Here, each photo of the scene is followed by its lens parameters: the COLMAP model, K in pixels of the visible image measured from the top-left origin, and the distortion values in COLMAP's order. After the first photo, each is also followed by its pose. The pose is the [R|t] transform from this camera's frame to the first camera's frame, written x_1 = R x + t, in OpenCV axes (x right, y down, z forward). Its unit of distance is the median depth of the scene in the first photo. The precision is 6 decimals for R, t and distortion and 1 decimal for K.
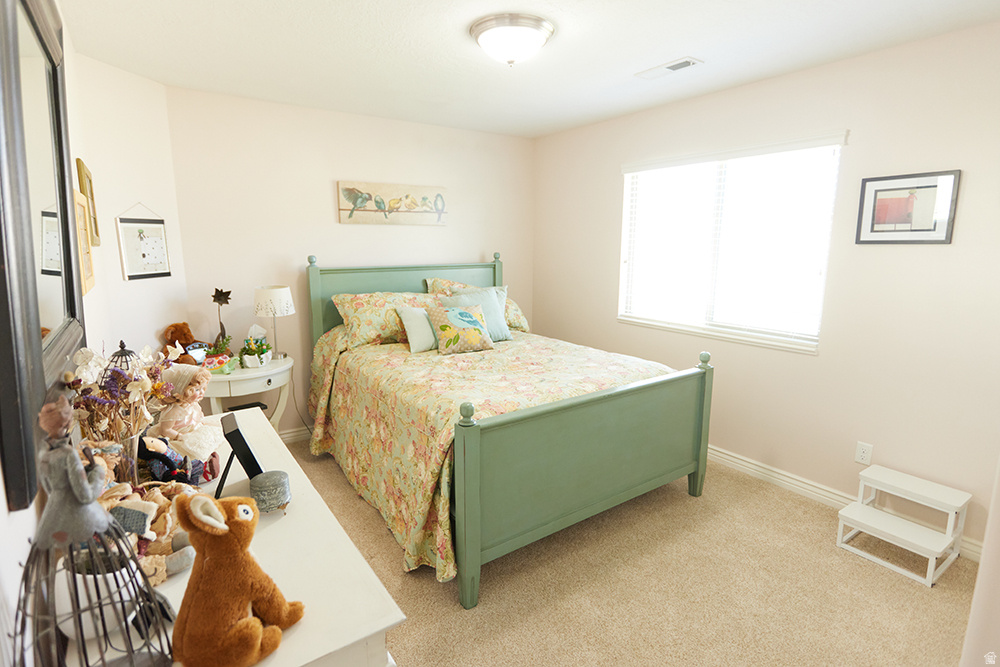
lens RADIAL K [[504.5, 0, 500.0], [0, 504.5, 331.9], [0, 0, 1]] dist [0.002175, 0.000125]
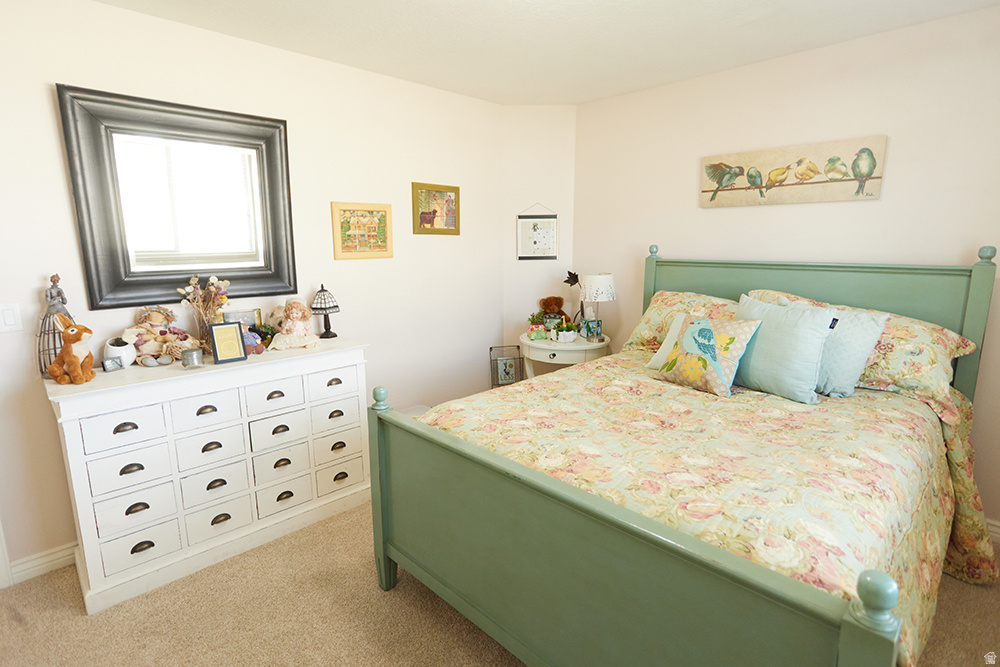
lens RADIAL K [[504.5, 0, 499.3], [0, 504.5, 333.9], [0, 0, 1]] dist [0.002175, 0.000125]
pose [[0.152519, 0.182184, -0.971363, 0.490766], [-0.168533, 0.973261, 0.156078, -0.083967], [0.973825, 0.139902, 0.179145, 0.543477]]
